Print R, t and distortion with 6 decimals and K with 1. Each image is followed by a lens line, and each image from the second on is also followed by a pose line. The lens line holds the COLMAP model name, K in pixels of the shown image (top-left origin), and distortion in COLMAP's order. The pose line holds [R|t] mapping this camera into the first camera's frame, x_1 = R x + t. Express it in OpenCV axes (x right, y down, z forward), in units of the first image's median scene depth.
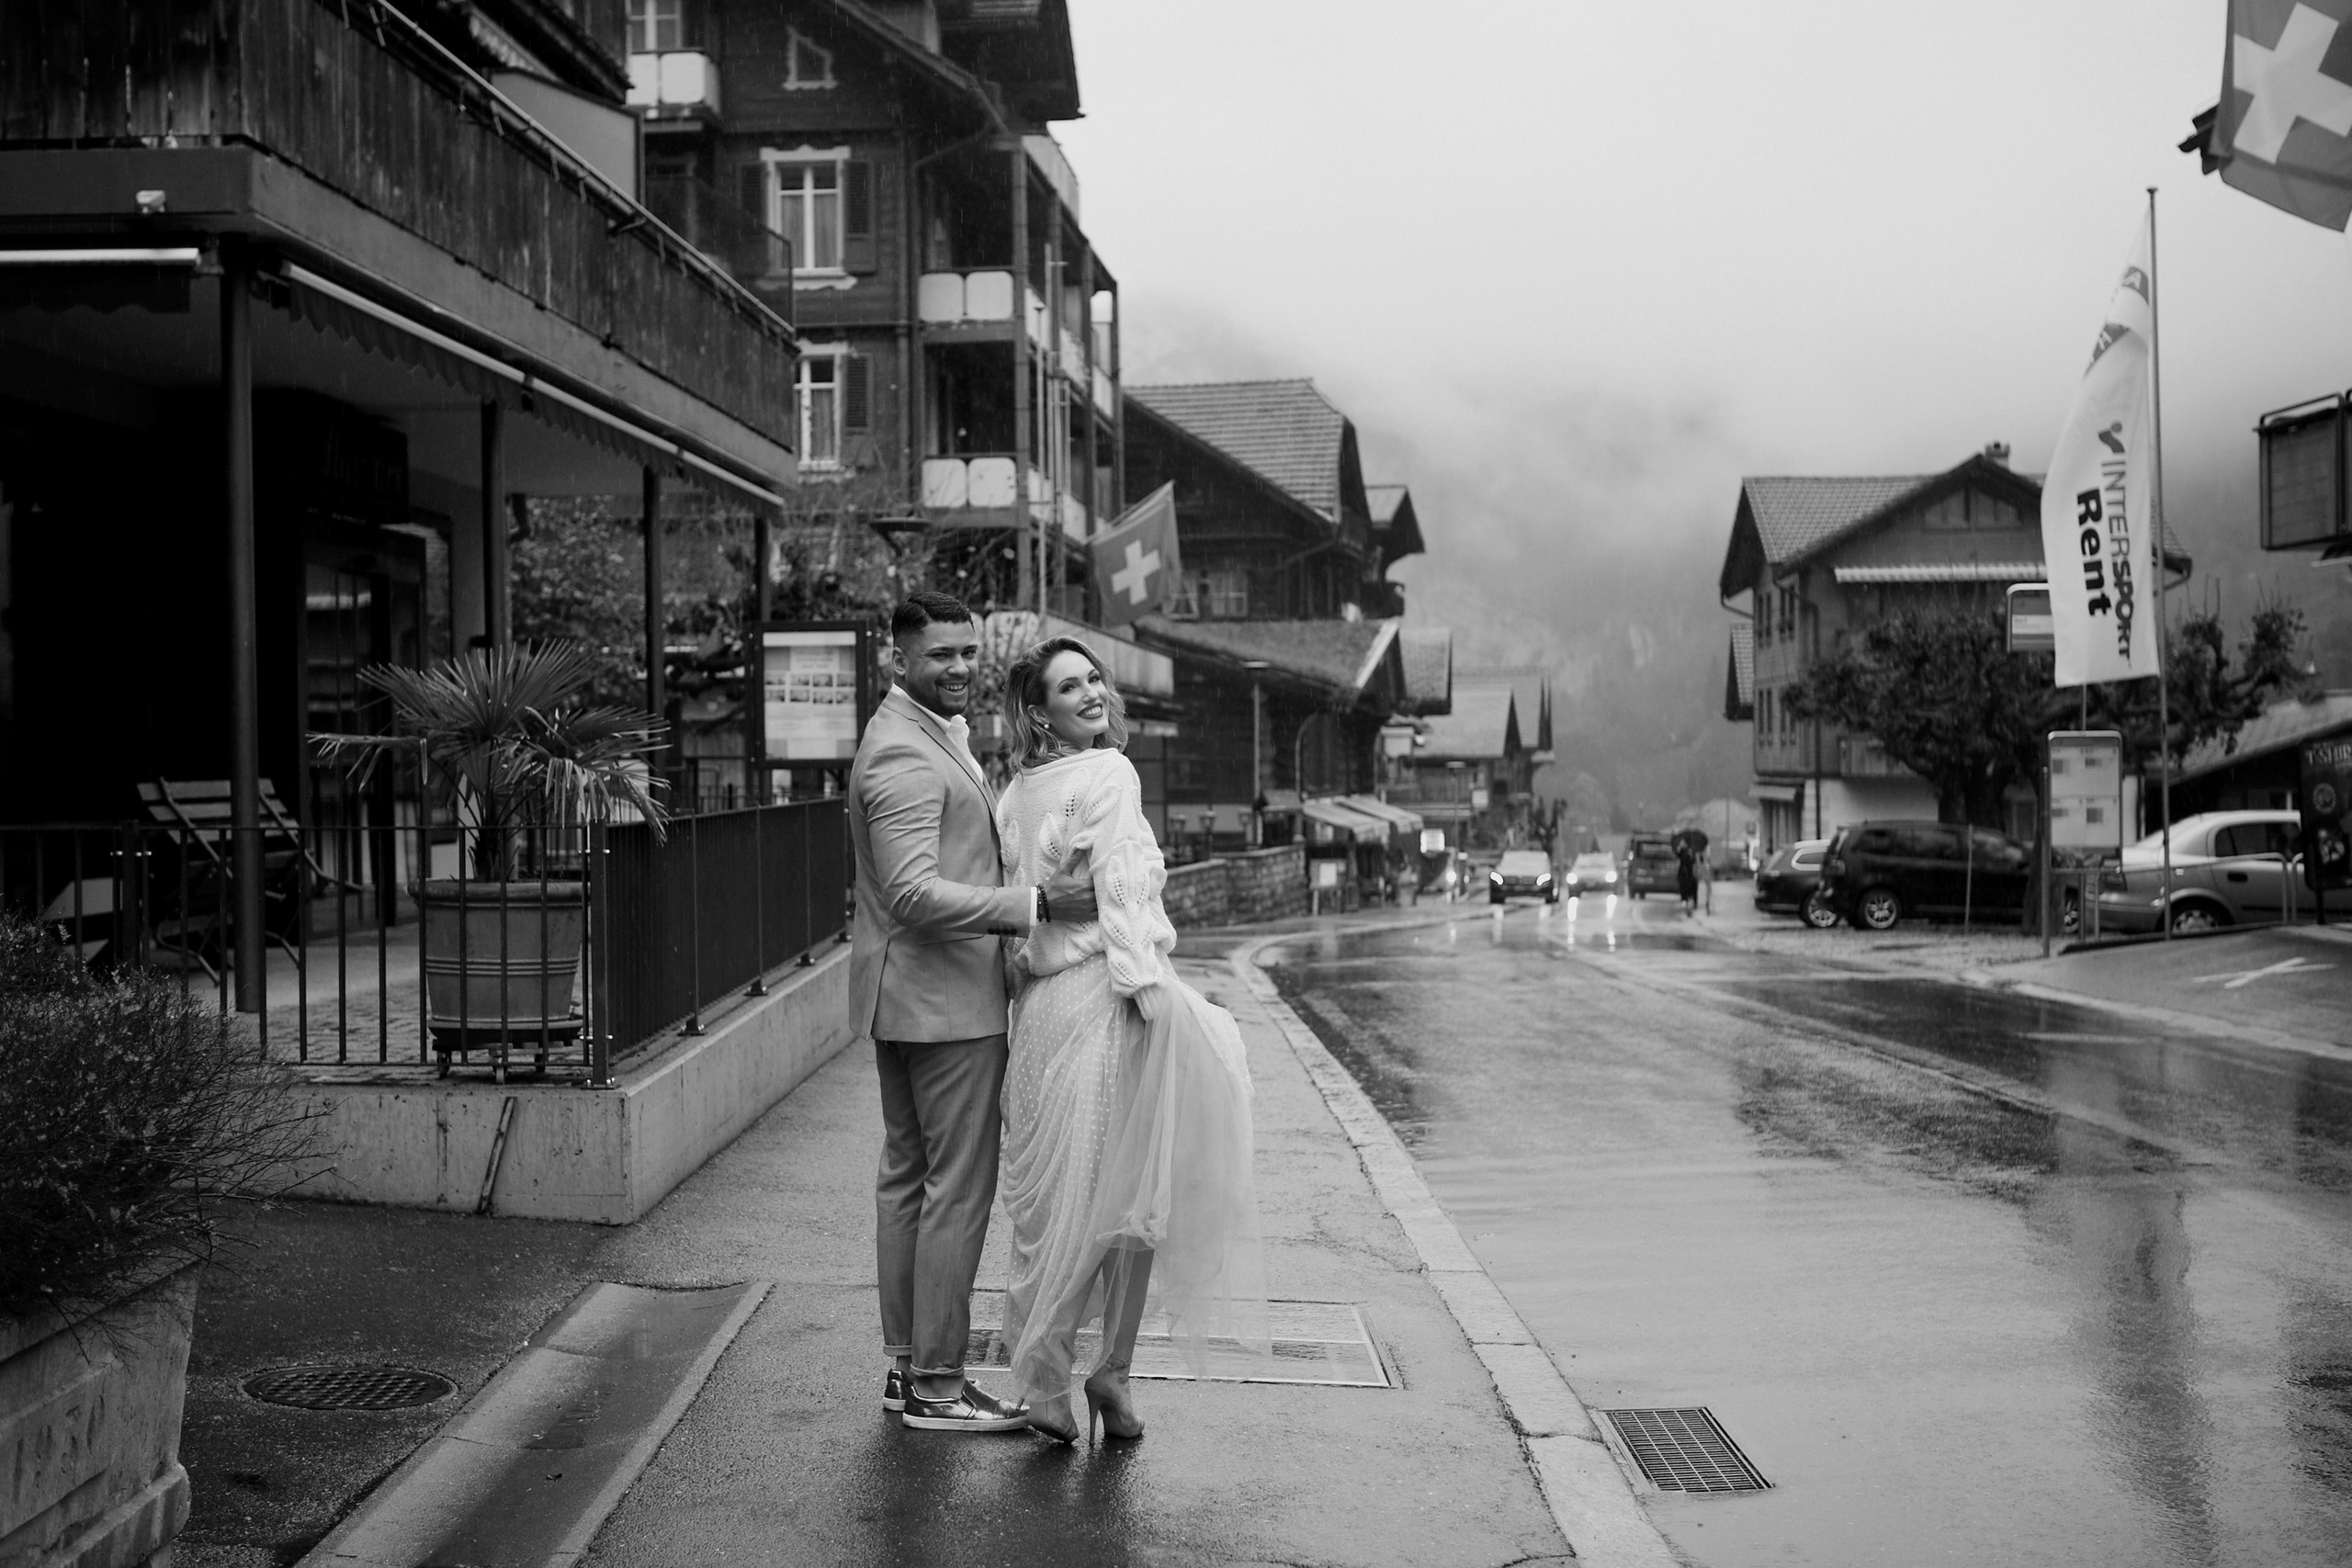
lens RADIAL K [[3442.6, 0, 1111.5], [0, 3442.6, 759.9], [0, 0, 1]] dist [0.021107, 0.000000]
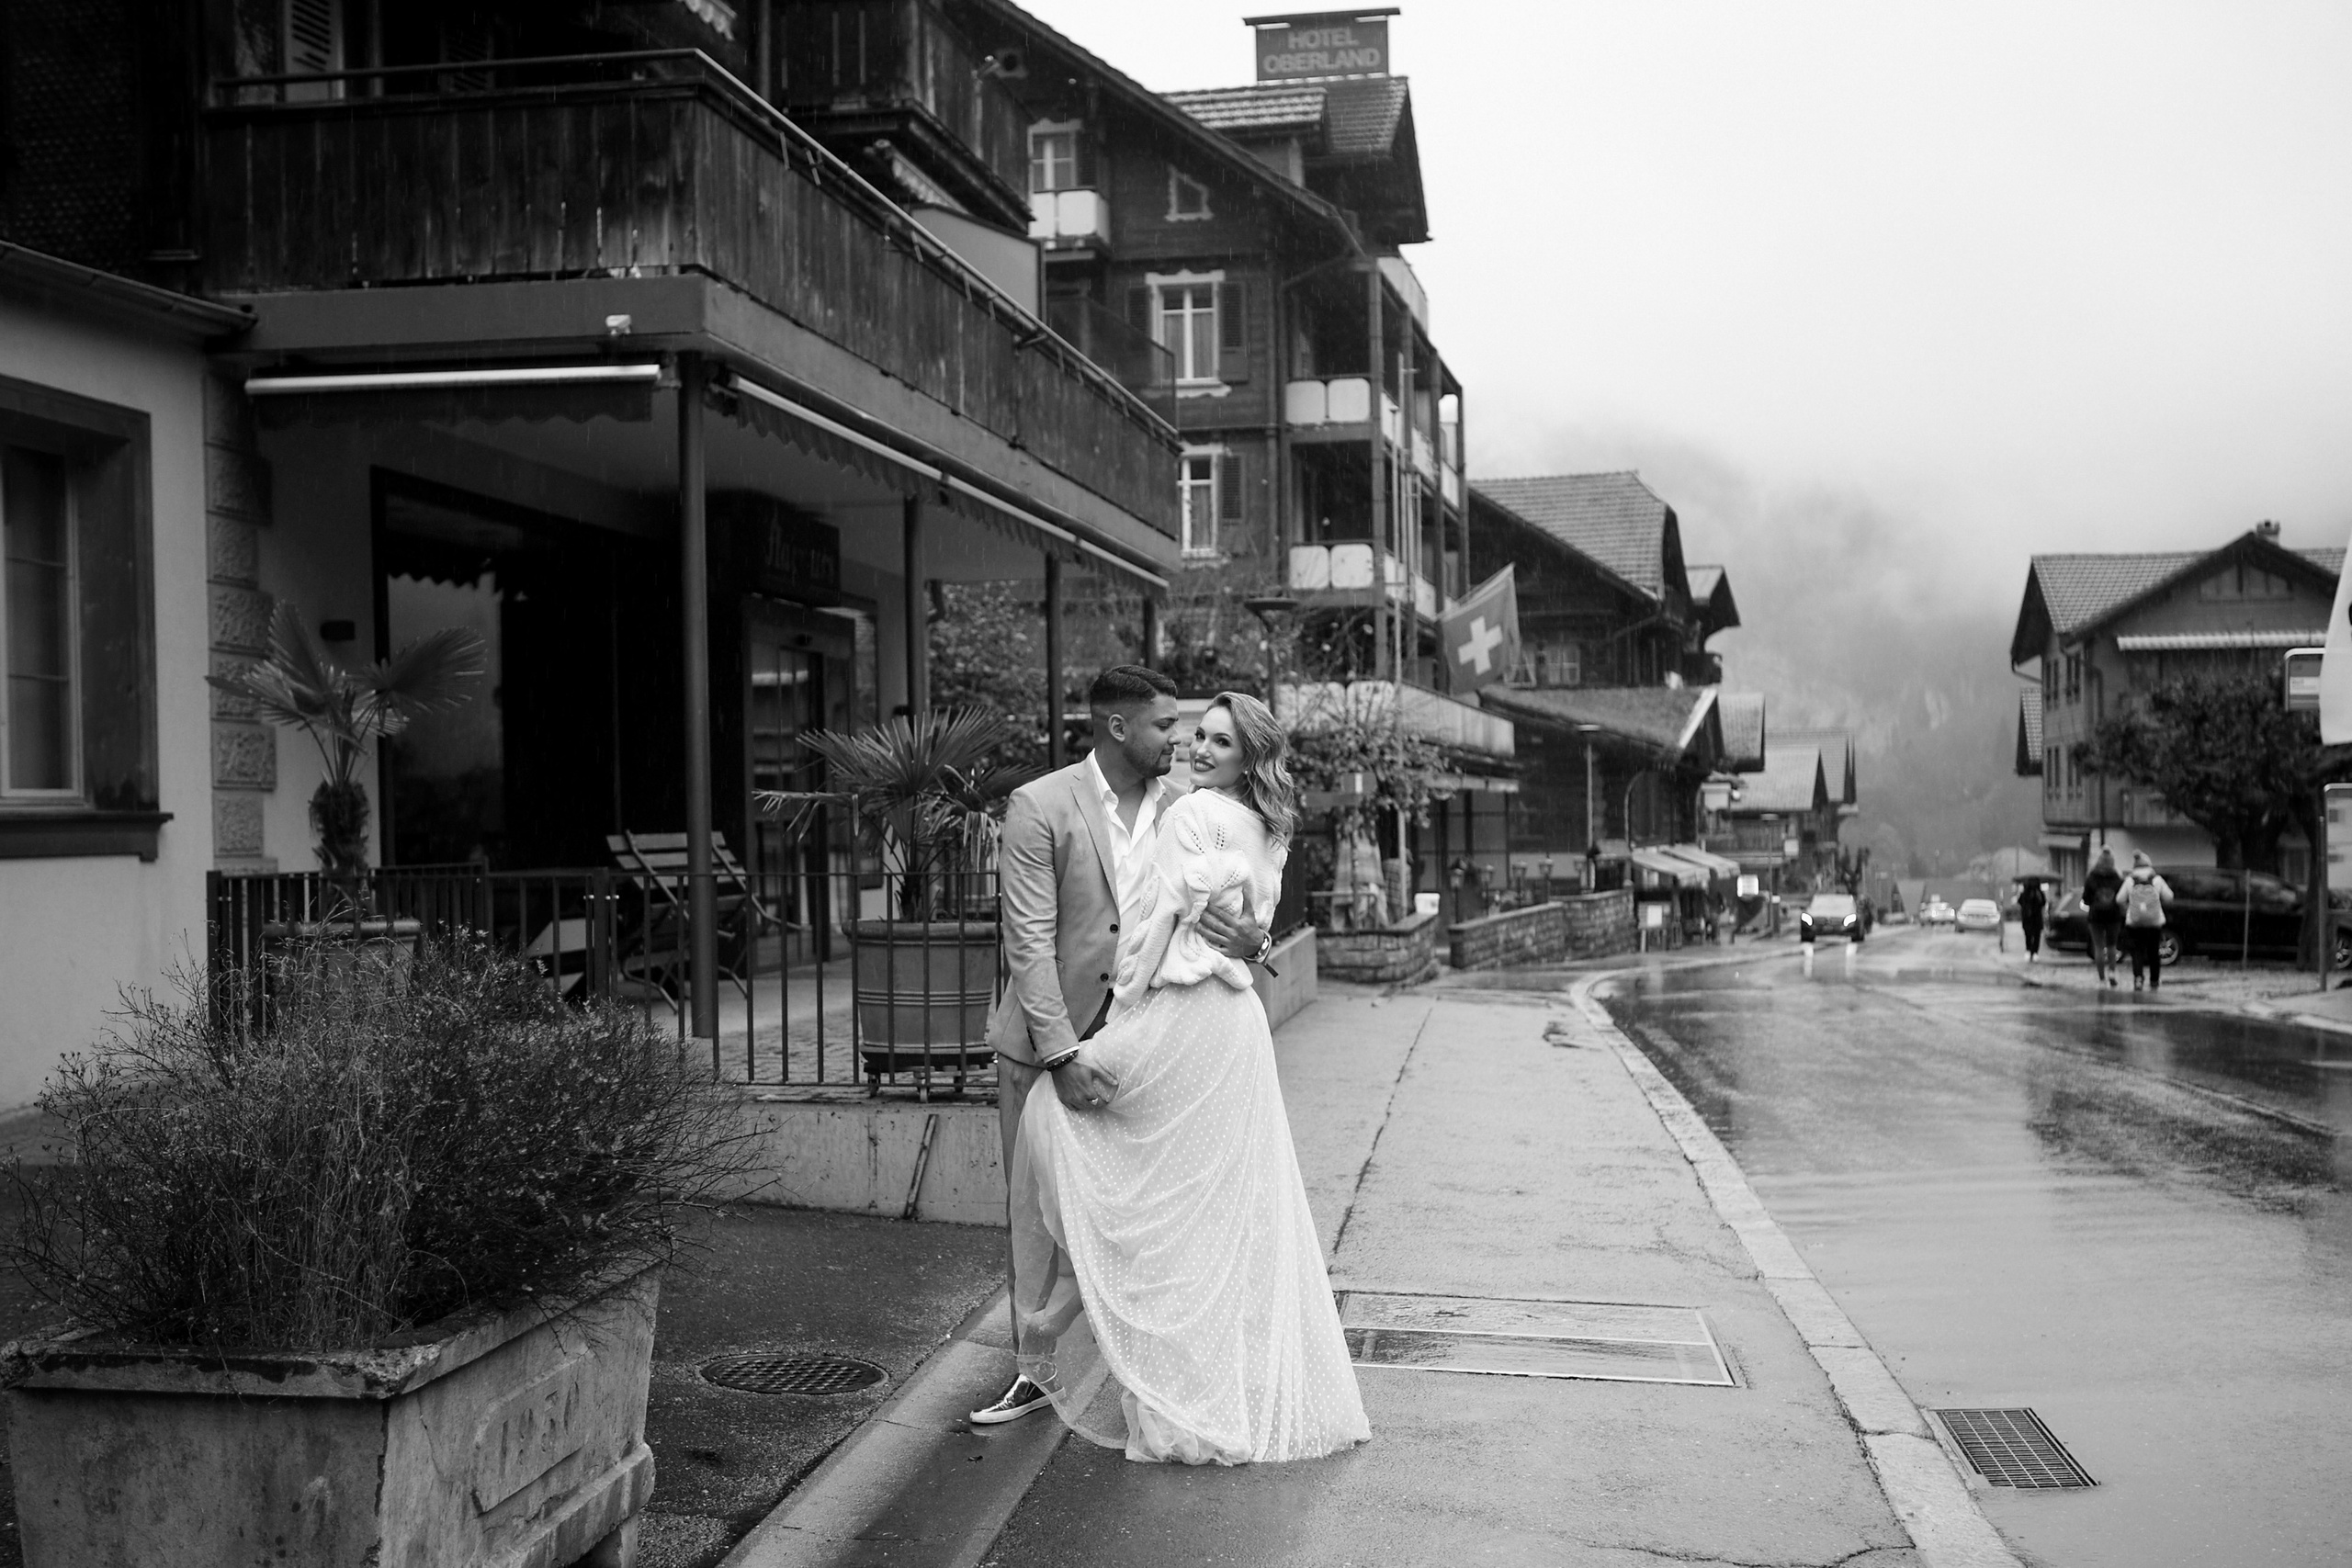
lens RADIAL K [[3063.9, 0, 1173.7], [0, 3063.9, 795.7], [0, 0, 1]] dist [-0.012758, 0.000000]
pose [[0.995694, -0.004259, -0.092605, -0.002265], [0.003701, 0.999974, -0.006195, 0.000437], [0.092629, 0.005826, 0.995684, 0.009068]]
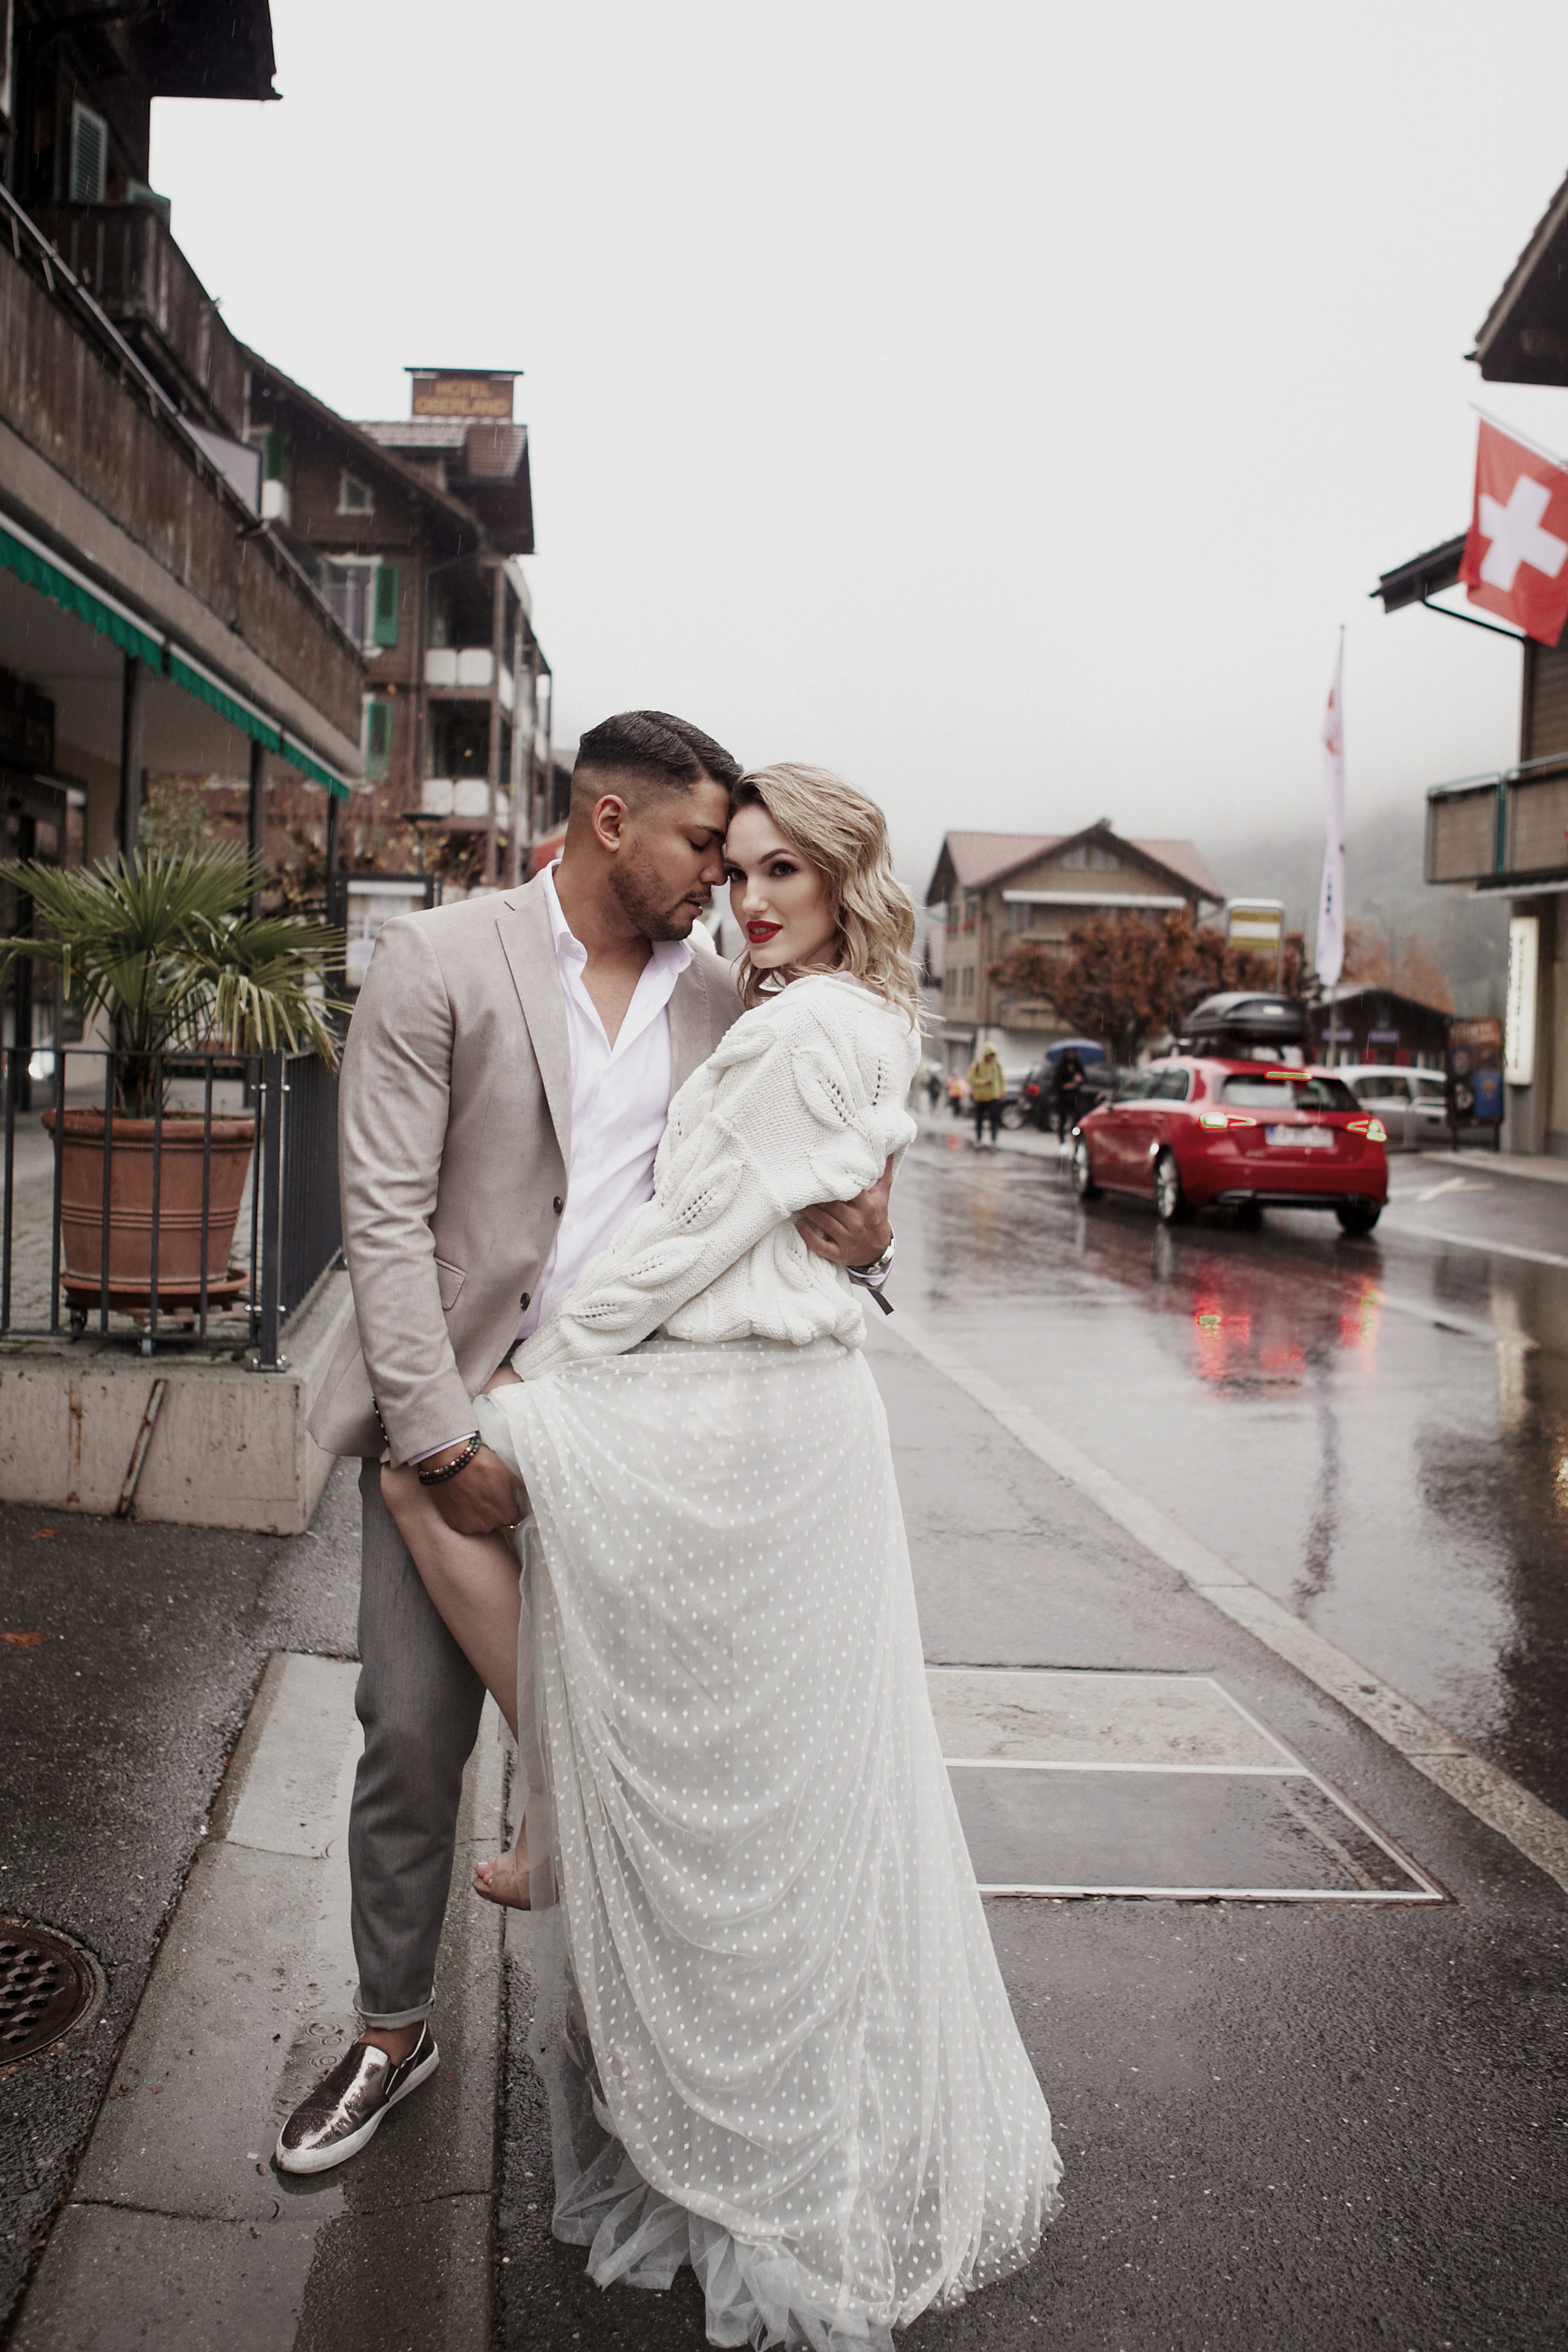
lens RADIAL K [[2314.1, 0, 800.5], [0, 2314.1, 1045.0], [0, 0, 1]] dist [-0.043883, 0.000000]
pose [[0.992404, 0.040473, 0.116169, -0.049733], [-0.042640, 0.998959, 0.016230, 0.001067], [-0.115392, -0.021061, 0.993097, 0.241225]]
